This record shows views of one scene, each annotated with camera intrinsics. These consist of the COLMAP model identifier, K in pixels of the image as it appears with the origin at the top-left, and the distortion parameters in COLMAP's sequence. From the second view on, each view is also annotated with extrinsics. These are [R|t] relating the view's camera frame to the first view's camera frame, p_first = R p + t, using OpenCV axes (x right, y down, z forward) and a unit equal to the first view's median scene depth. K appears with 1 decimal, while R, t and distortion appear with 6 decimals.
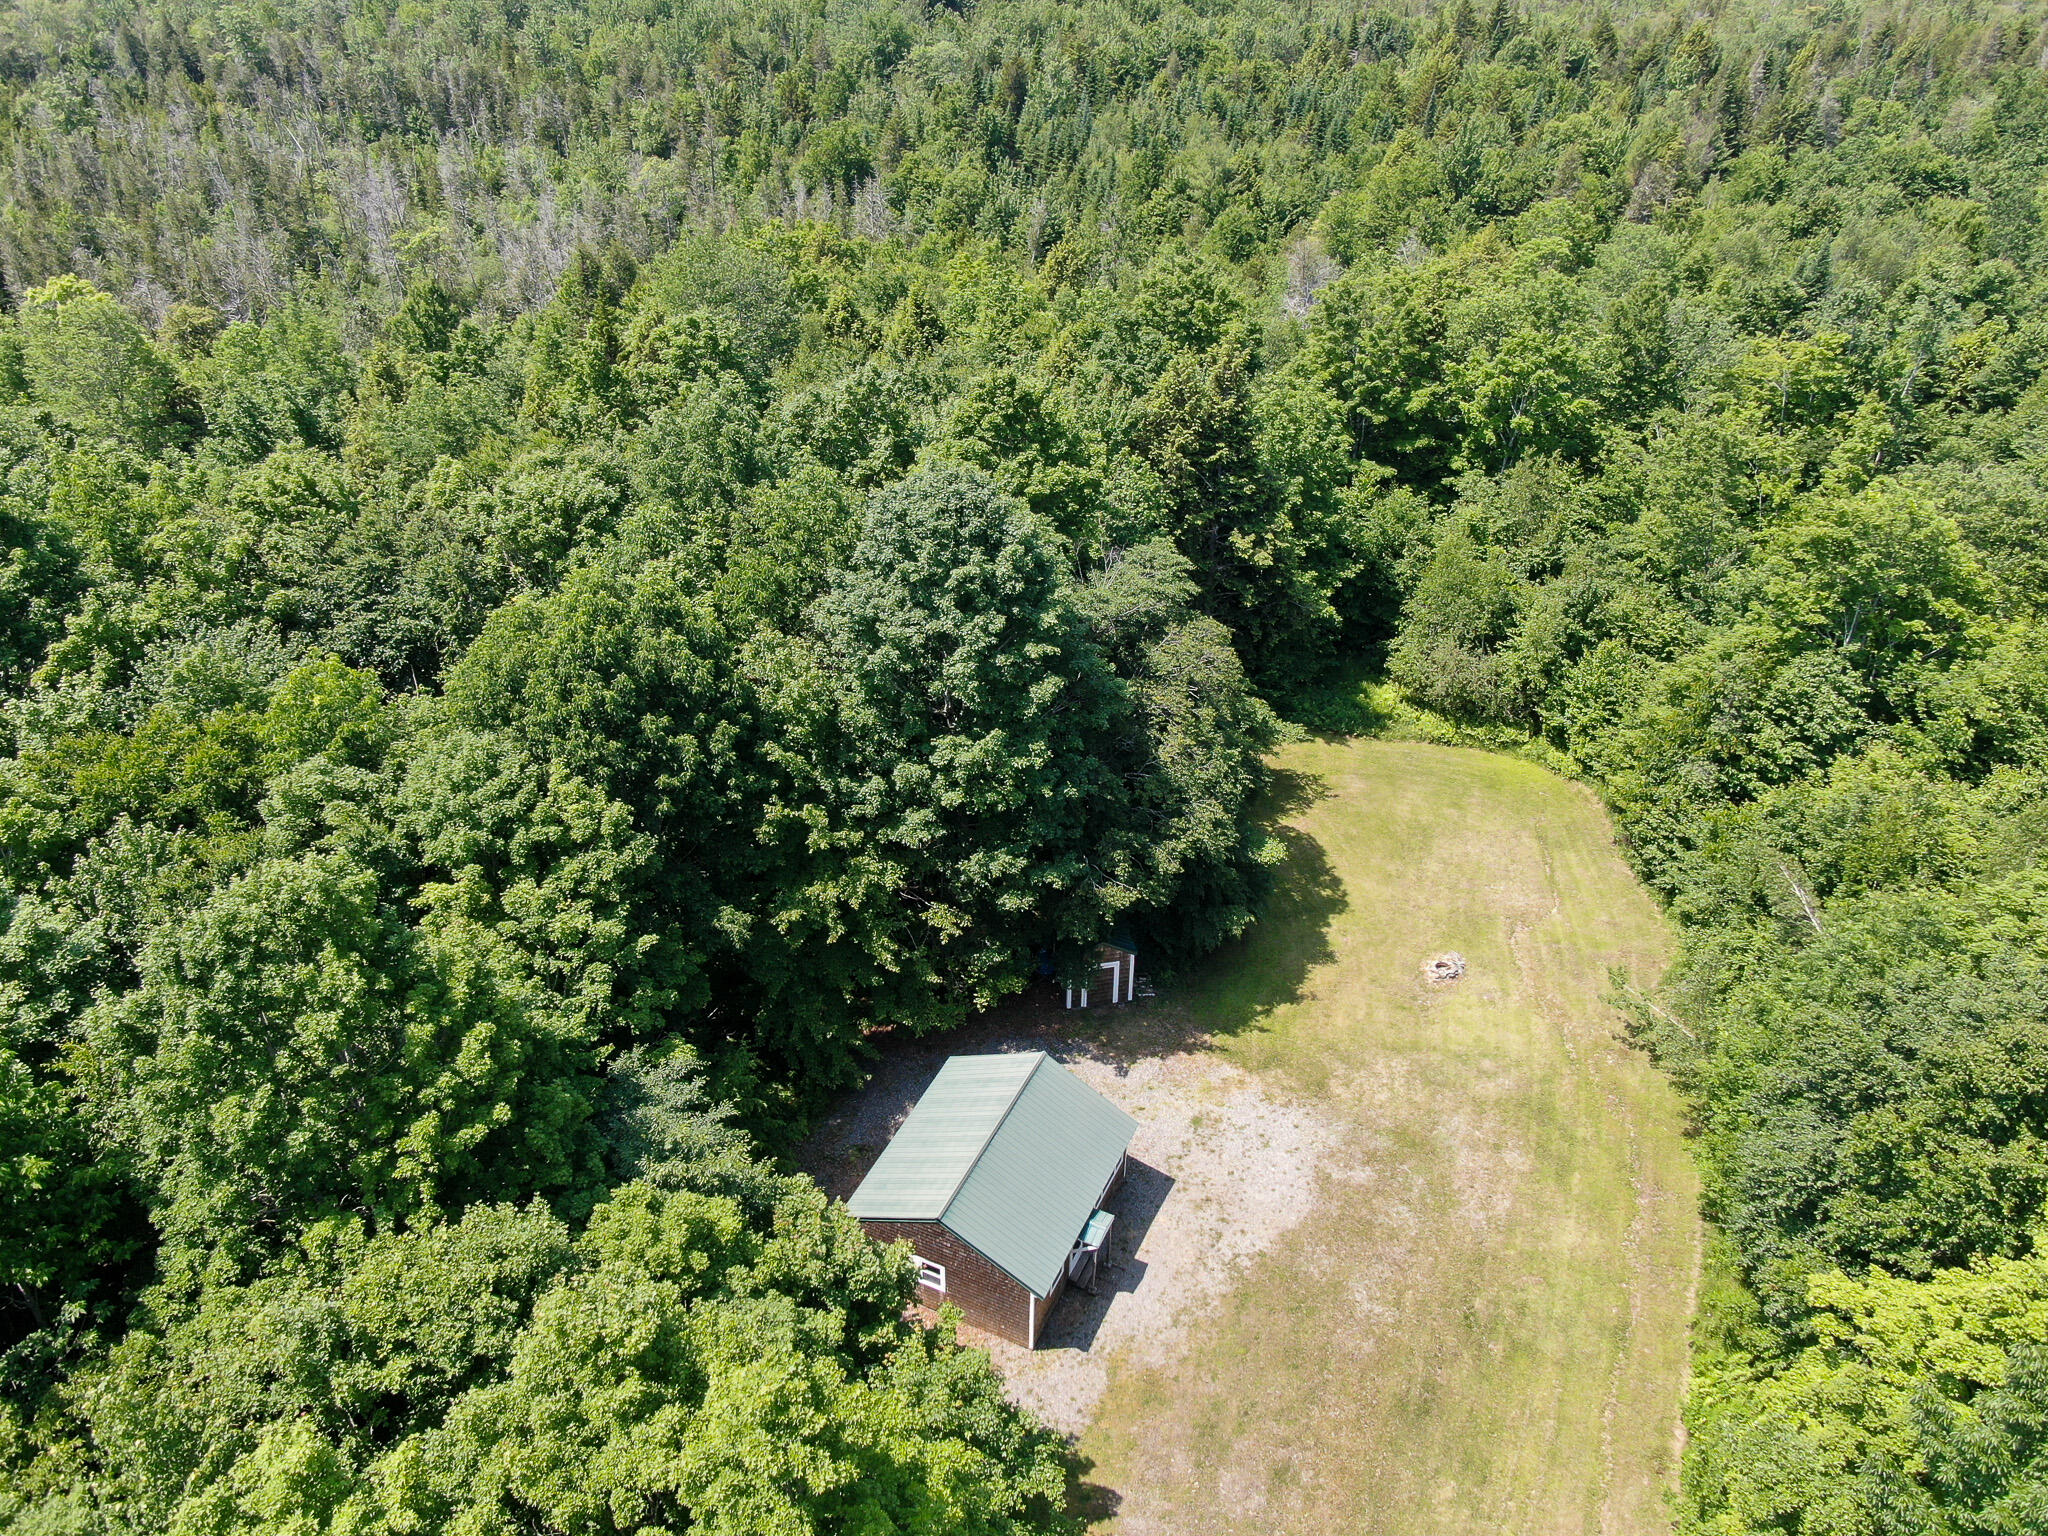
lens RADIAL K [[1547.6, 0, 1024.0], [0, 1547.6, 768.0], [0, 0, 1]] dist [-0.009170, 0.004713]
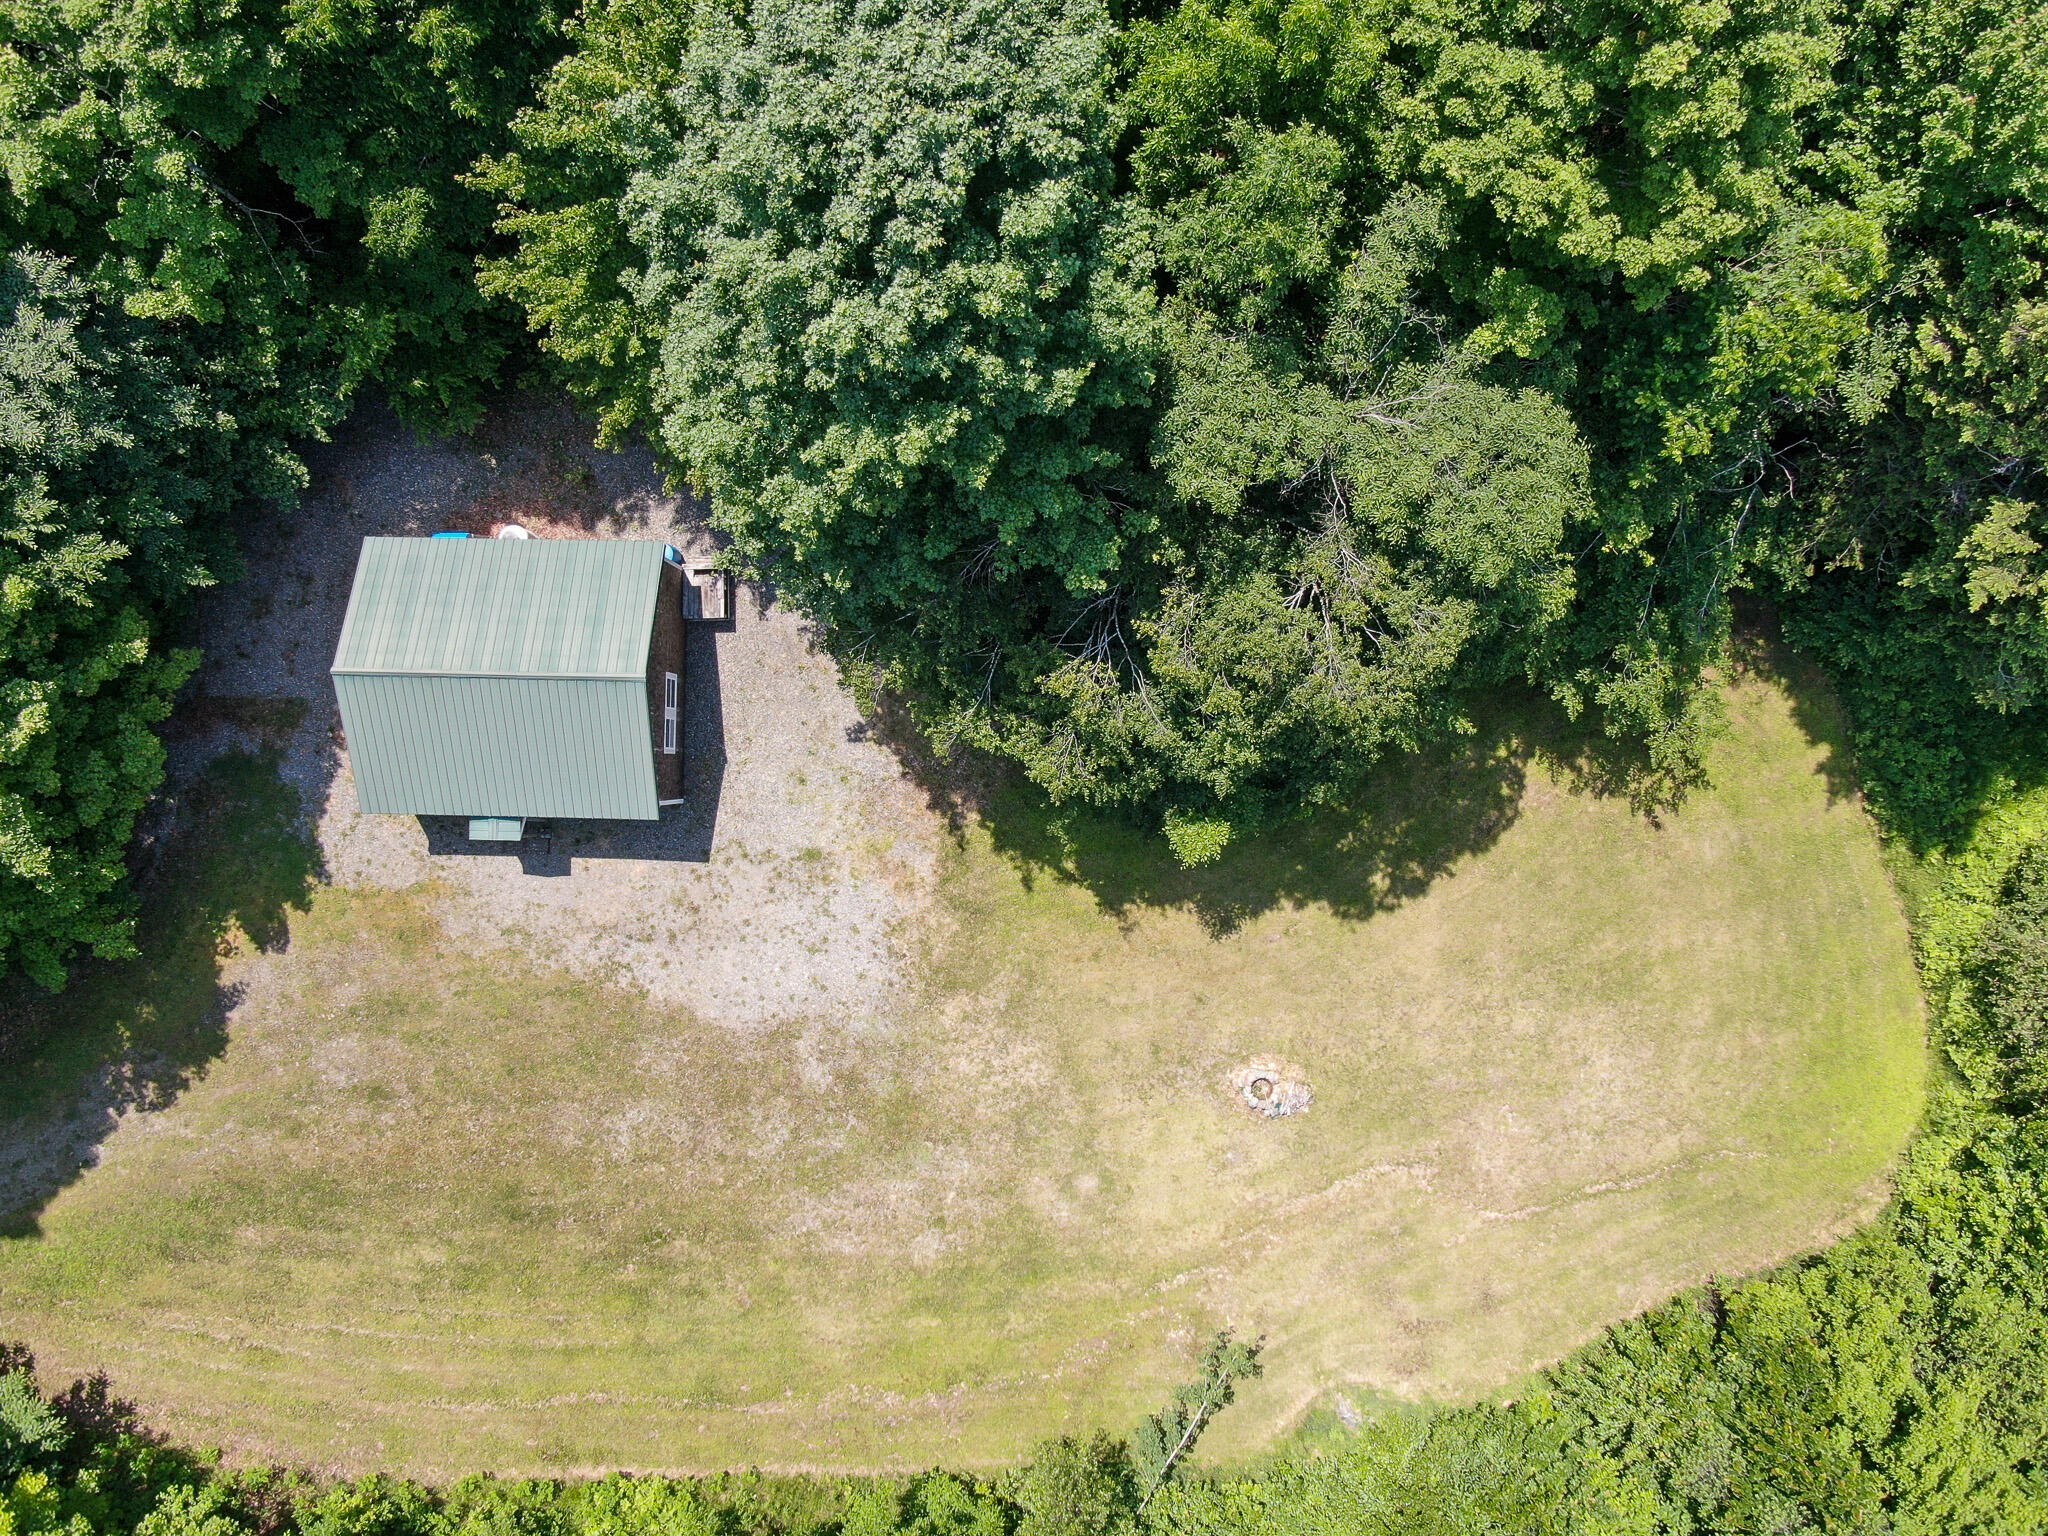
lens RADIAL K [[1547.6, 0, 1024.0], [0, 1547.6, 768.0], [0, 0, 1]] dist [-0.009170, 0.004713]
pose [[0.403404, 0.915021, -0.000906, 0.113226], [-0.500720, 0.221581, 0.836768, -0.461580], [0.765862, -0.337102, 0.547557, 0.668672]]
